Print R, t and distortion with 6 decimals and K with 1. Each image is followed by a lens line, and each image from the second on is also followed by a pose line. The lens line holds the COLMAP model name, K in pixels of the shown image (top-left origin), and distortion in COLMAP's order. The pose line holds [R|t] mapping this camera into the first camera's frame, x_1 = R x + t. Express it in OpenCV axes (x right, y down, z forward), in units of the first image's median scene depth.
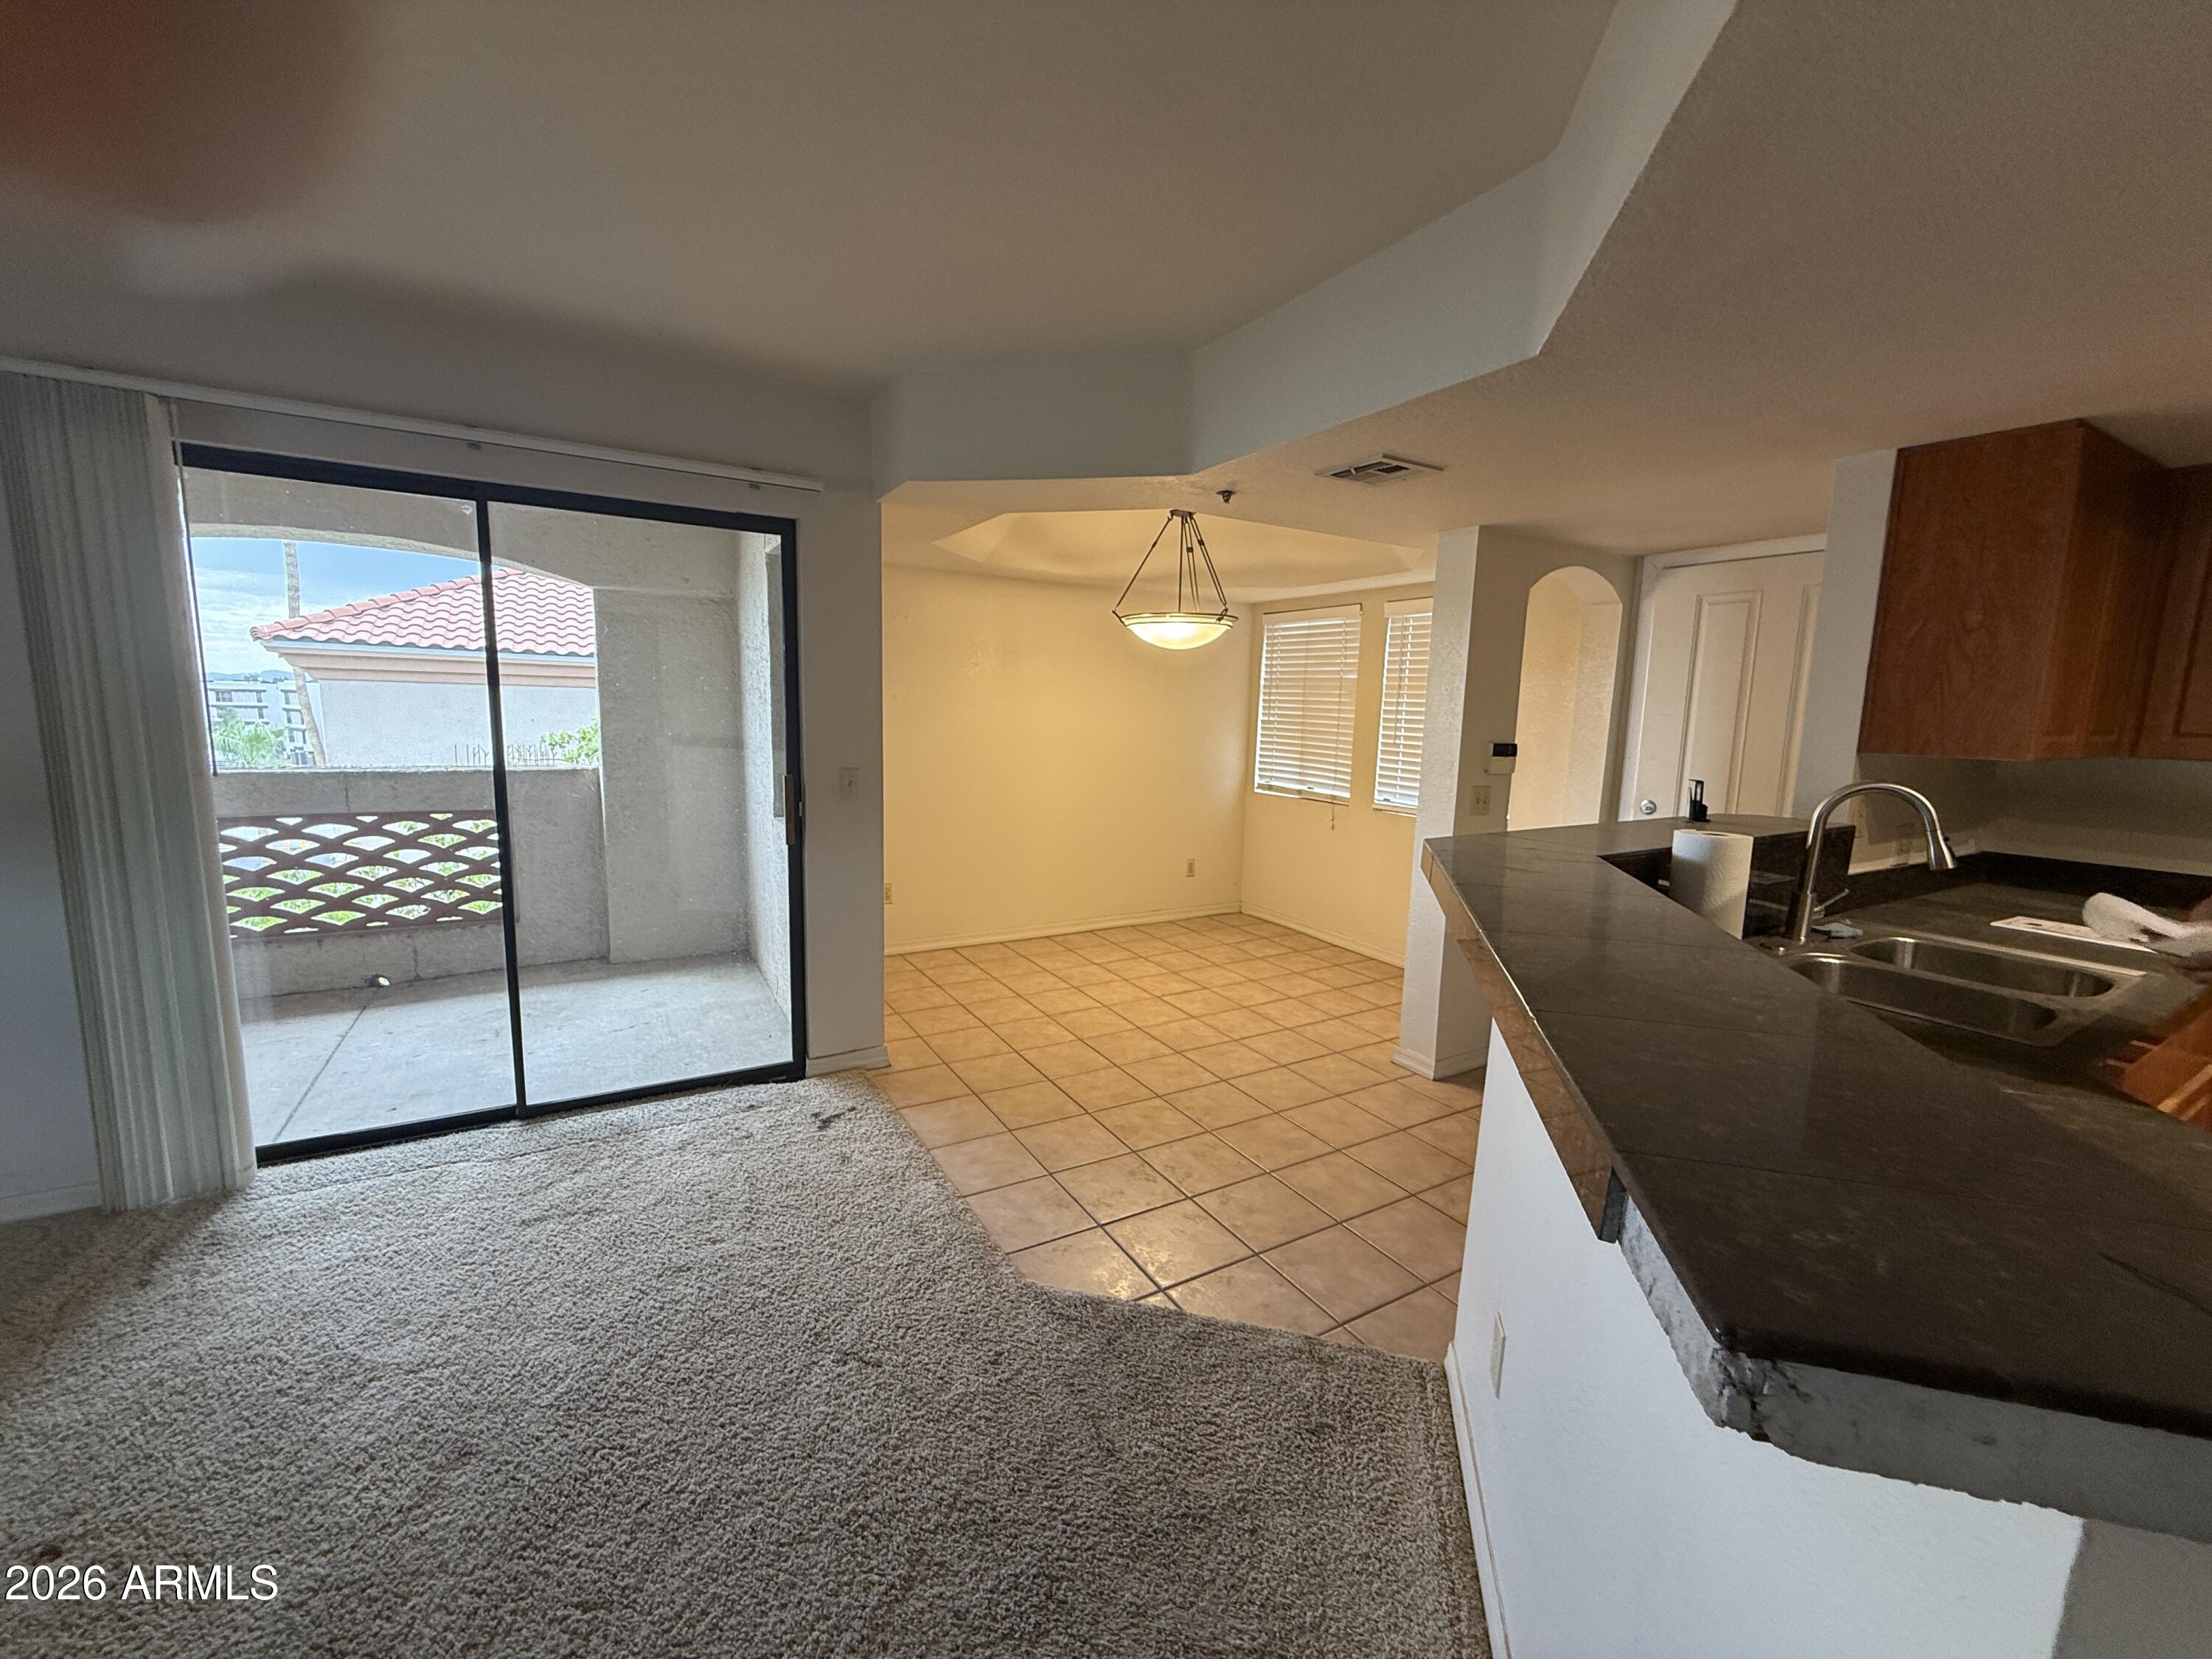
lens RADIAL K [[885.9, 0, 1099.6], [0, 885.9, 826.4], [0, 0, 1]] dist [-0.003704, 0.001478]
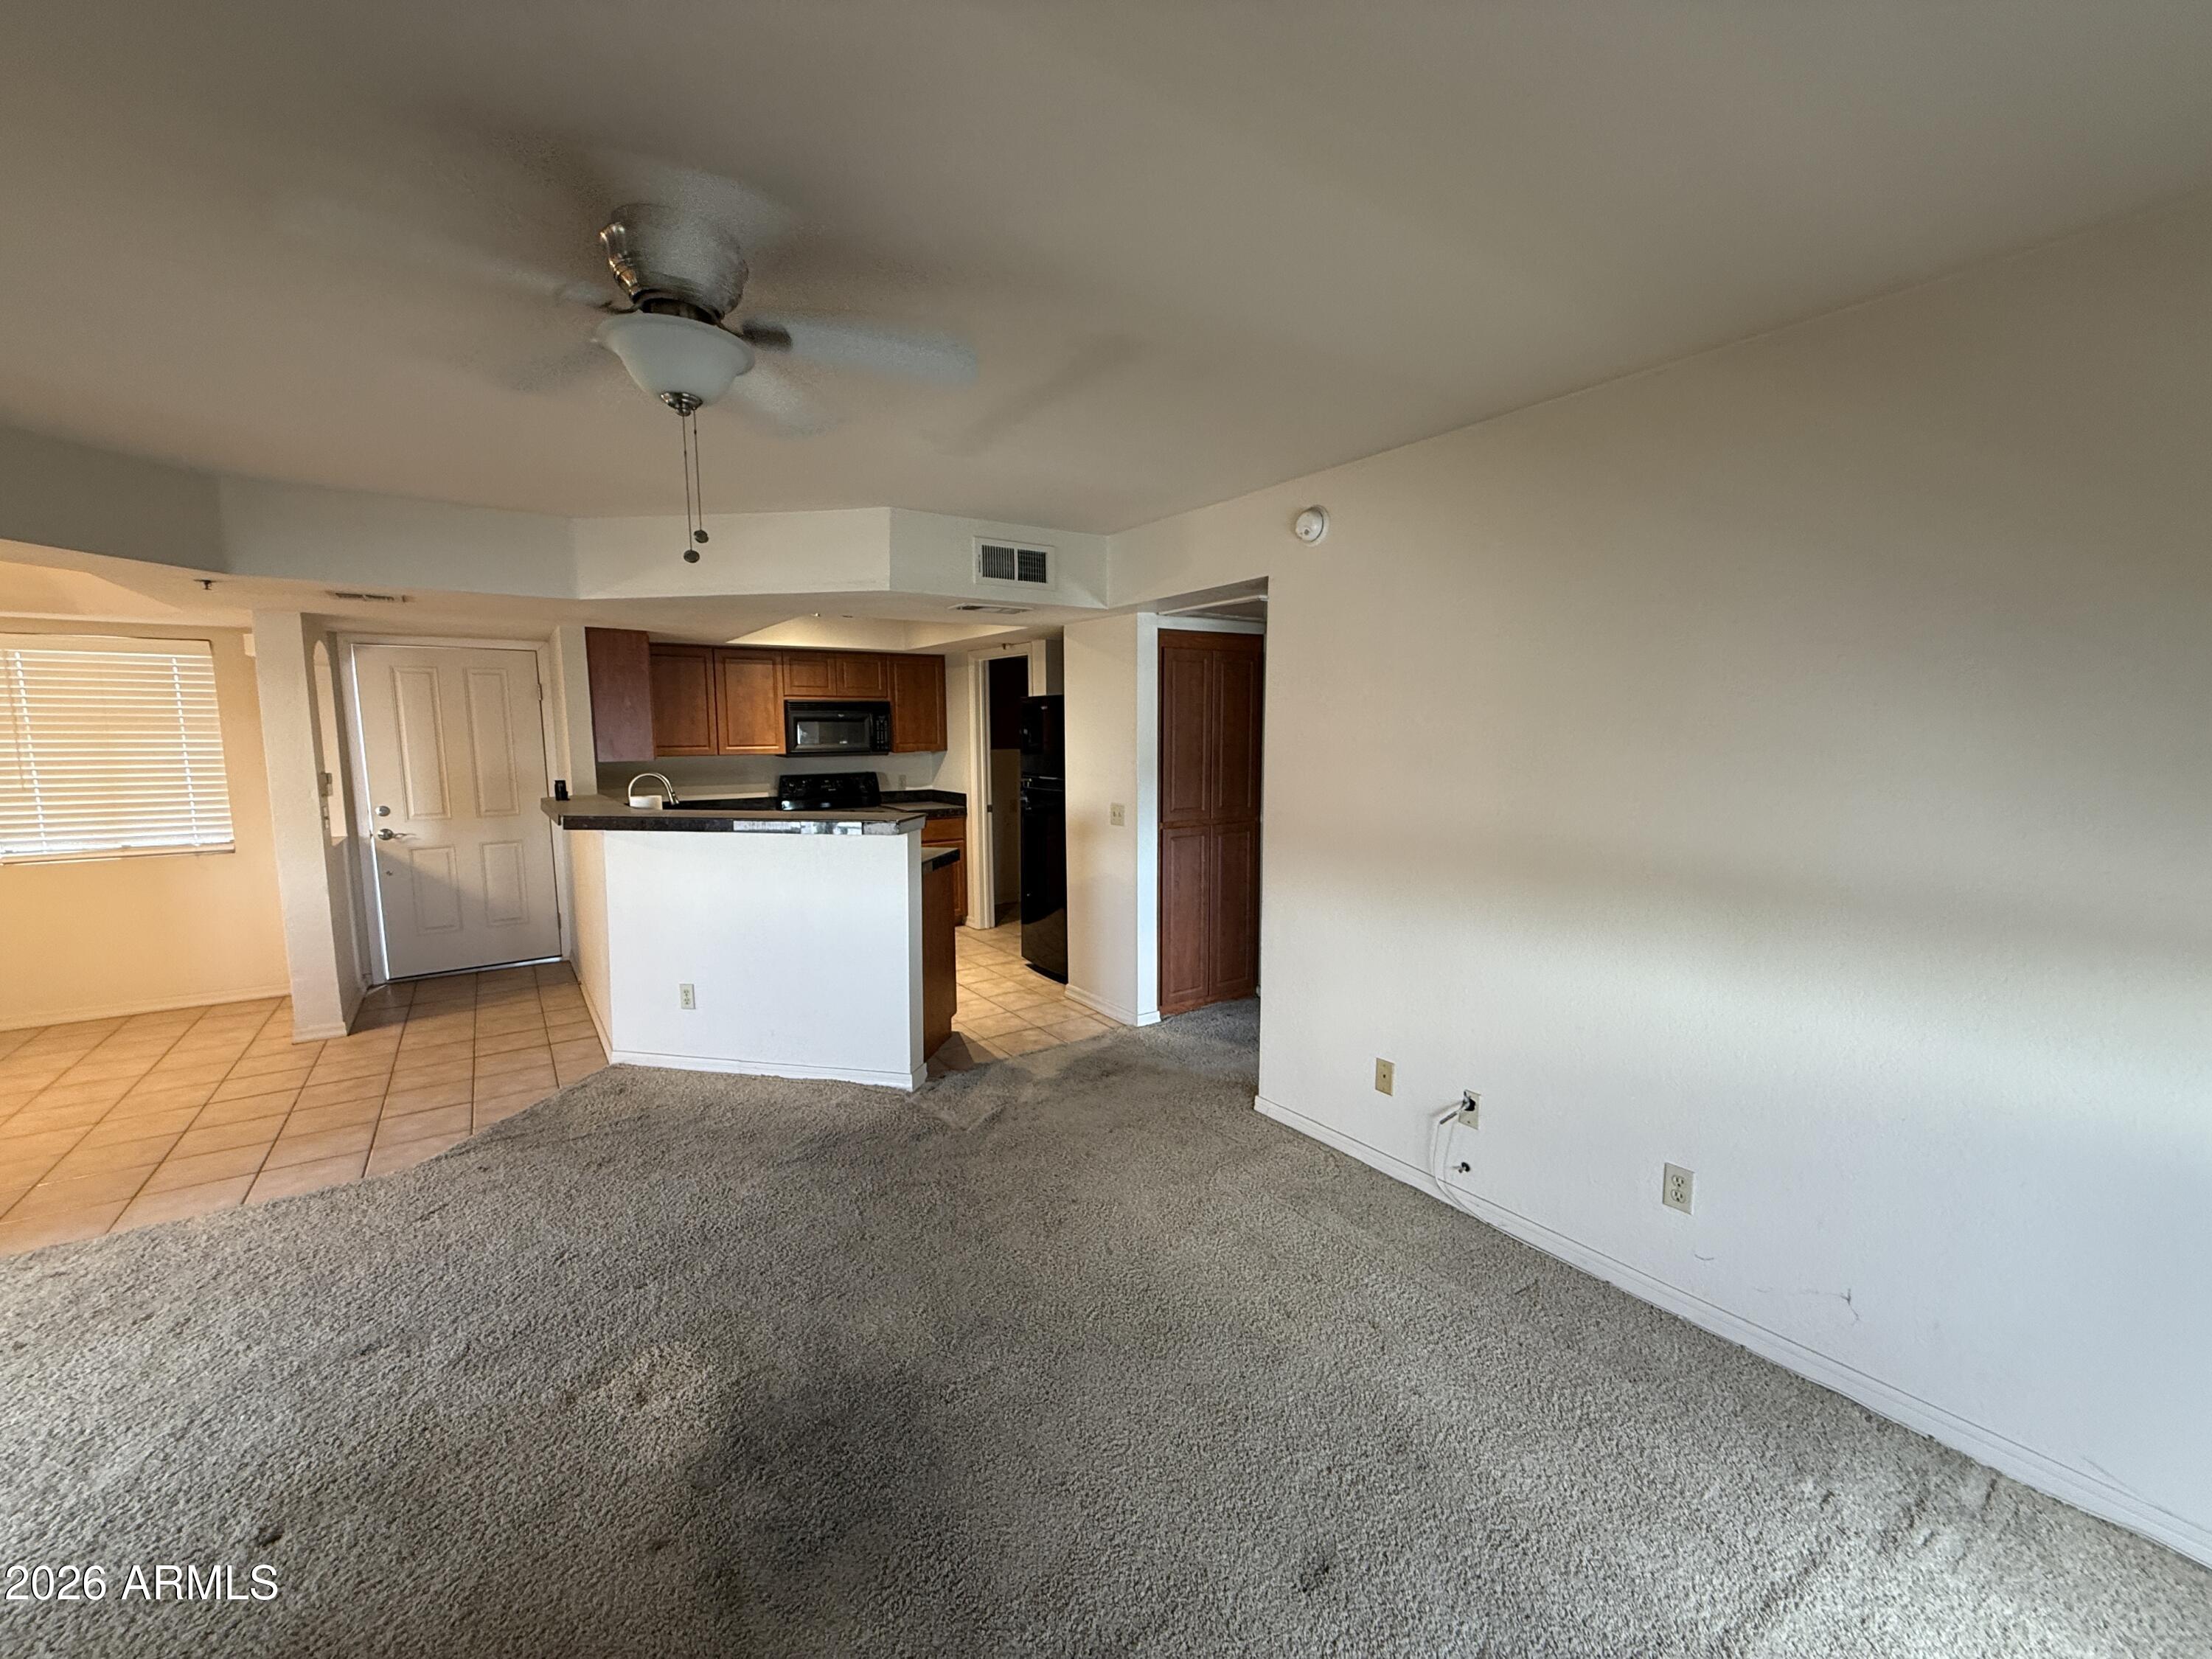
lens RADIAL K [[885.9, 0, 1106.1], [0, 885.9, 840.9], [0, 0, 1]] dist [-0.003704, 0.001478]
pose [[-0.075200, -0.153721, 0.985249, -0.794038], [0.139207, 0.976753, 0.163021, -0.040418], [-0.987404, 0.149413, -0.052053, -0.060041]]
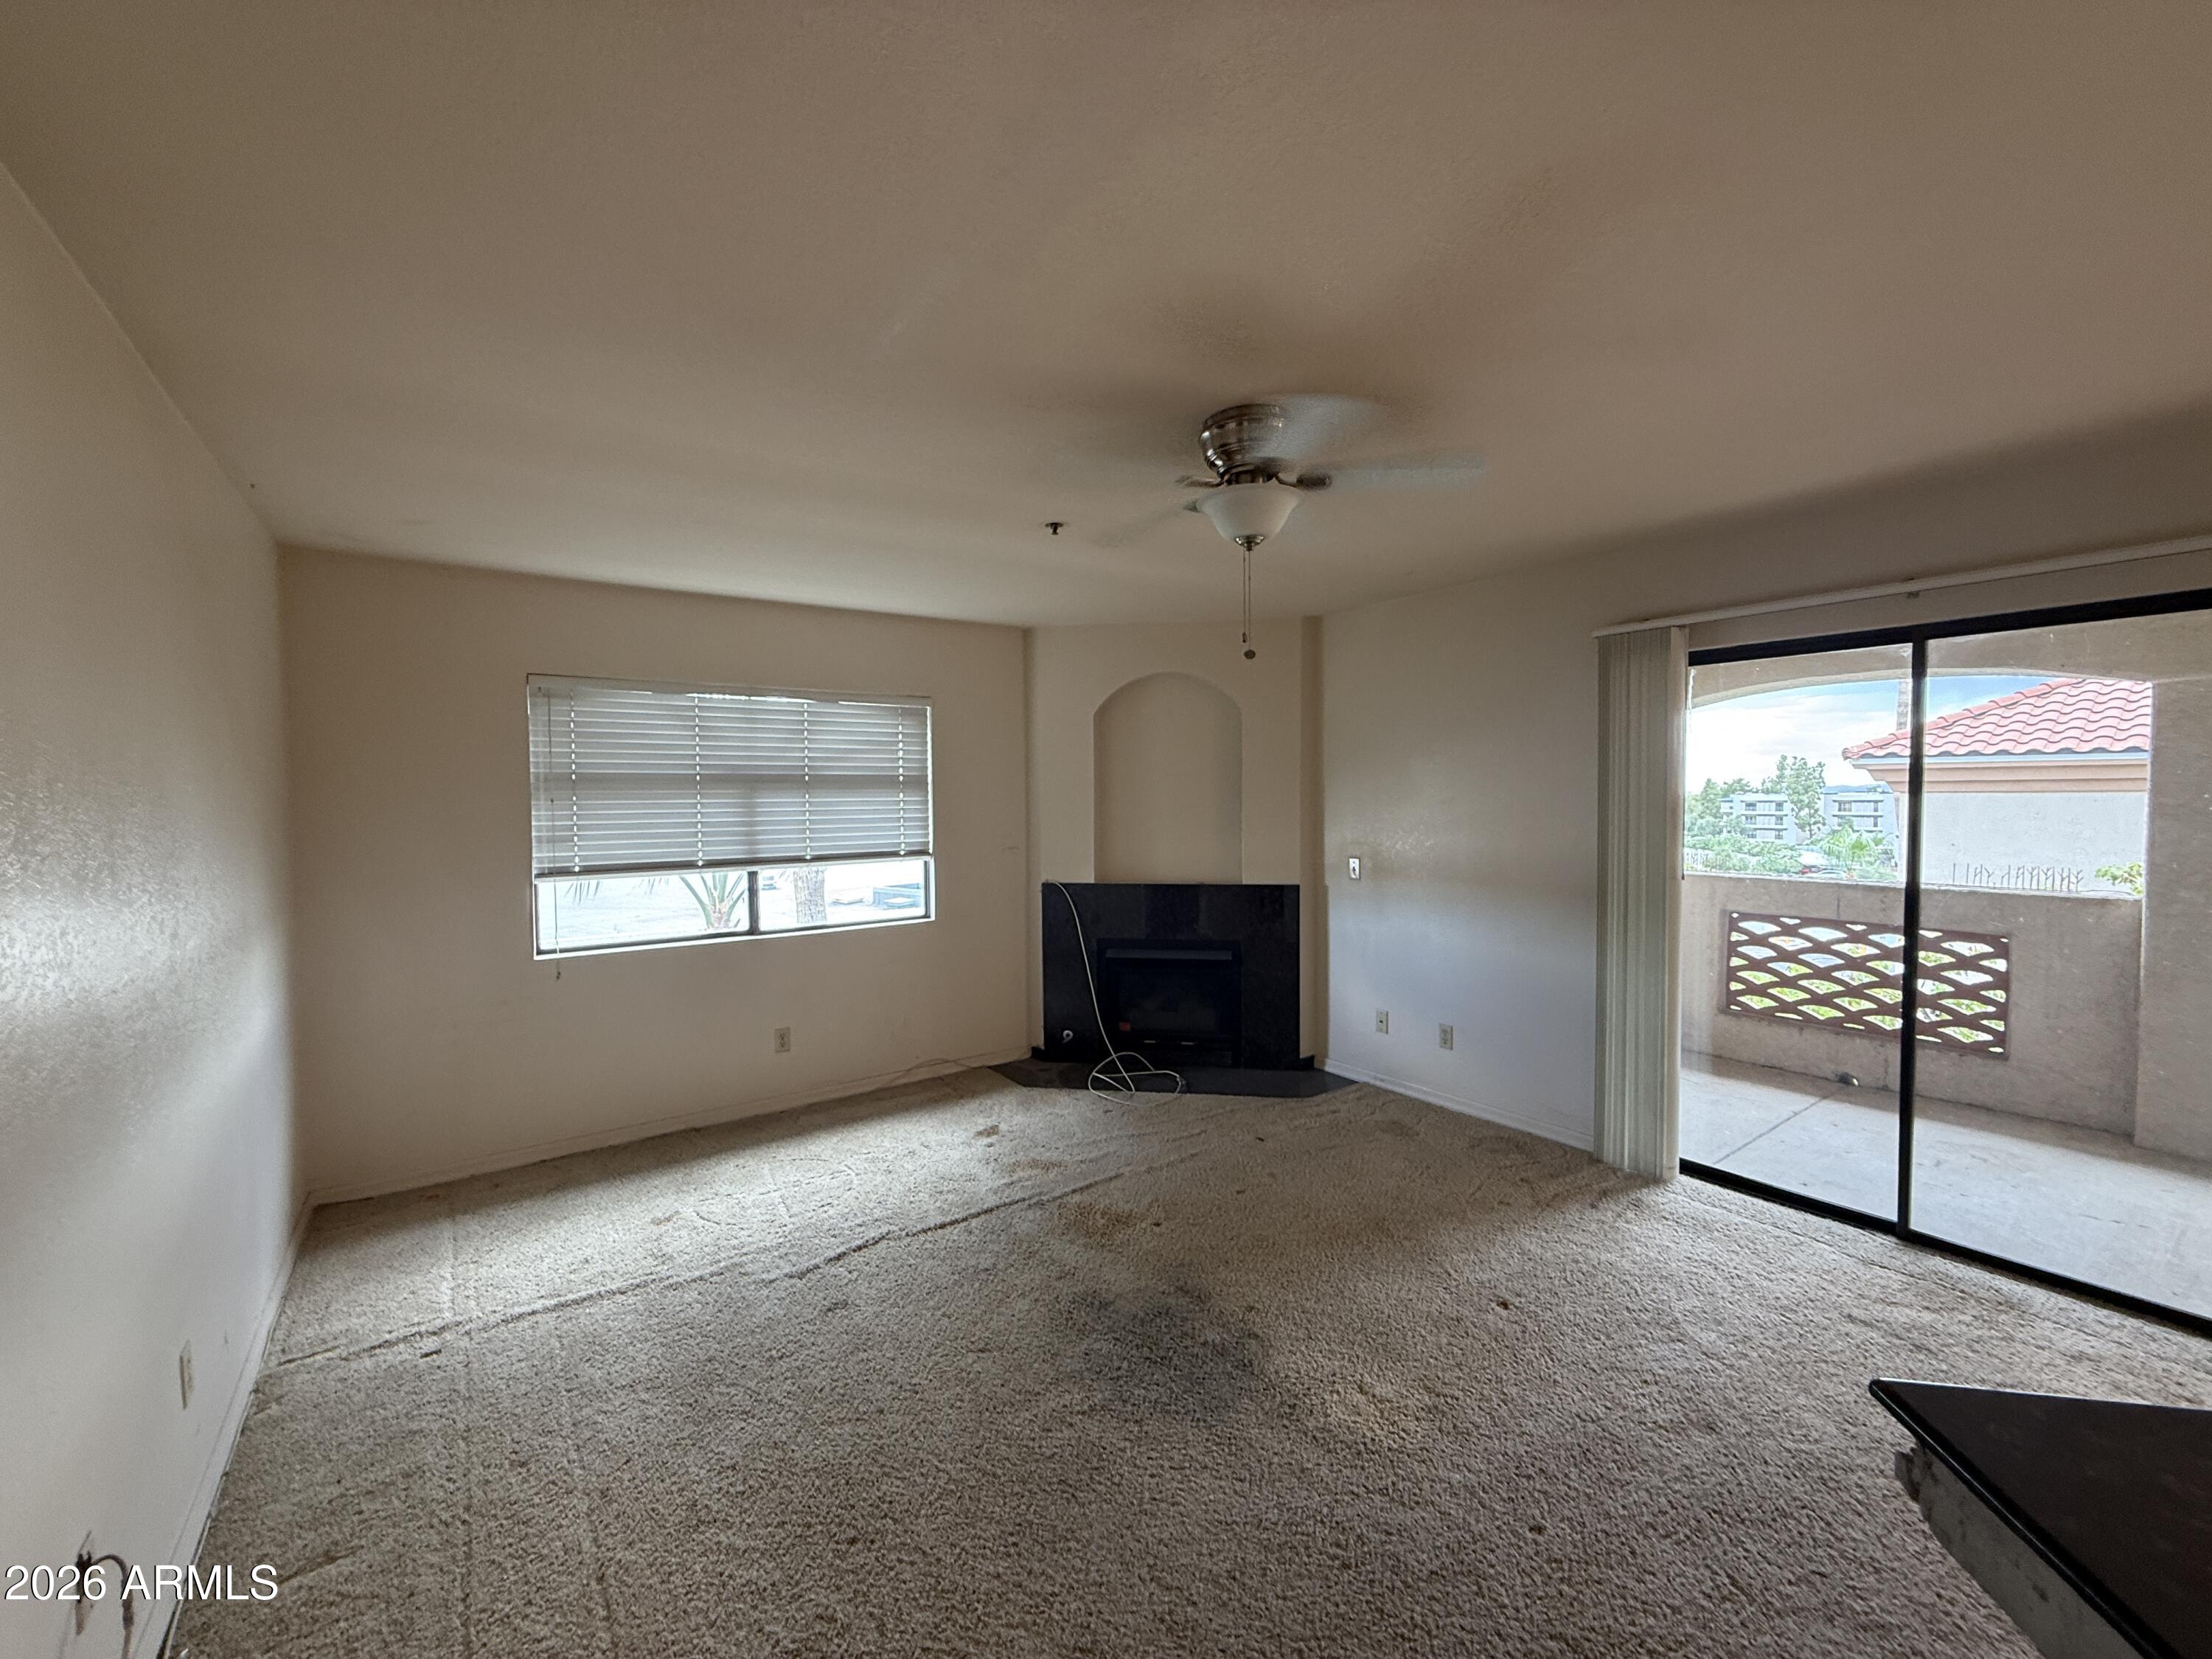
lens RADIAL K [[885.9, 0, 1106.3], [0, 885.9, 831.0], [0, 0, 1]] dist [-0.003704, 0.001478]
pose [[0.097629, 0.009443, -0.995178, 0.166986], [-0.125702, 0.992064, -0.002918, -0.007685], [0.987253, 0.125380, 0.098041, -0.029854]]
